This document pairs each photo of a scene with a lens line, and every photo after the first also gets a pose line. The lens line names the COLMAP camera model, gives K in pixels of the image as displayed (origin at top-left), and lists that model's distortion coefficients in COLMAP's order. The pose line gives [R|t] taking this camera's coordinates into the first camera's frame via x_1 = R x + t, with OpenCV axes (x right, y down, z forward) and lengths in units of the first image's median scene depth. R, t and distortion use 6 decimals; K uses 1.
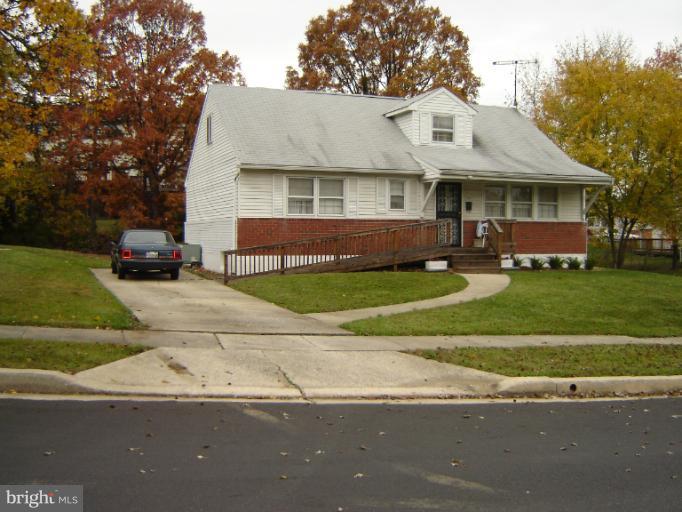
lens RADIAL K [[916.8, 0, 341.0], [0, 916.8, 256.0], [0, 0, 1]] dist [-0.185137, -0.026397]
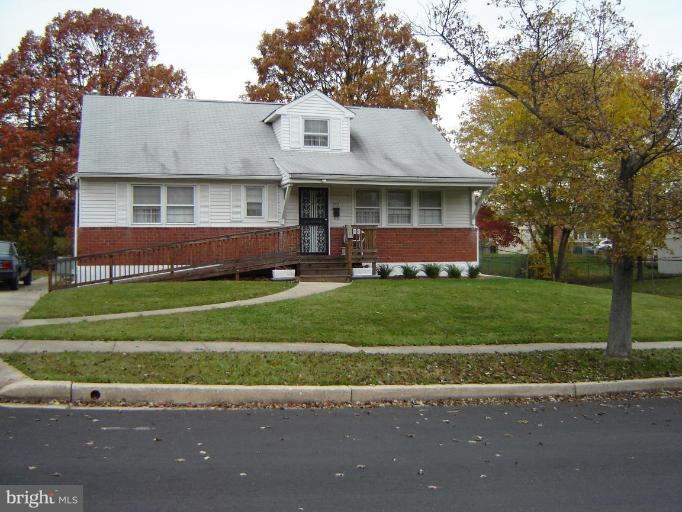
lens RADIAL K [[916.8, 0, 341.0], [0, 916.8, 256.0], [0, 0, 1]] dist [-0.185137, -0.026397]
pose [[0.997540, -0.012995, -0.068889, 0.215312], [0.011514, 0.999695, -0.021848, 0.012174], [0.069152, 0.021001, 0.997385, 0.049279]]
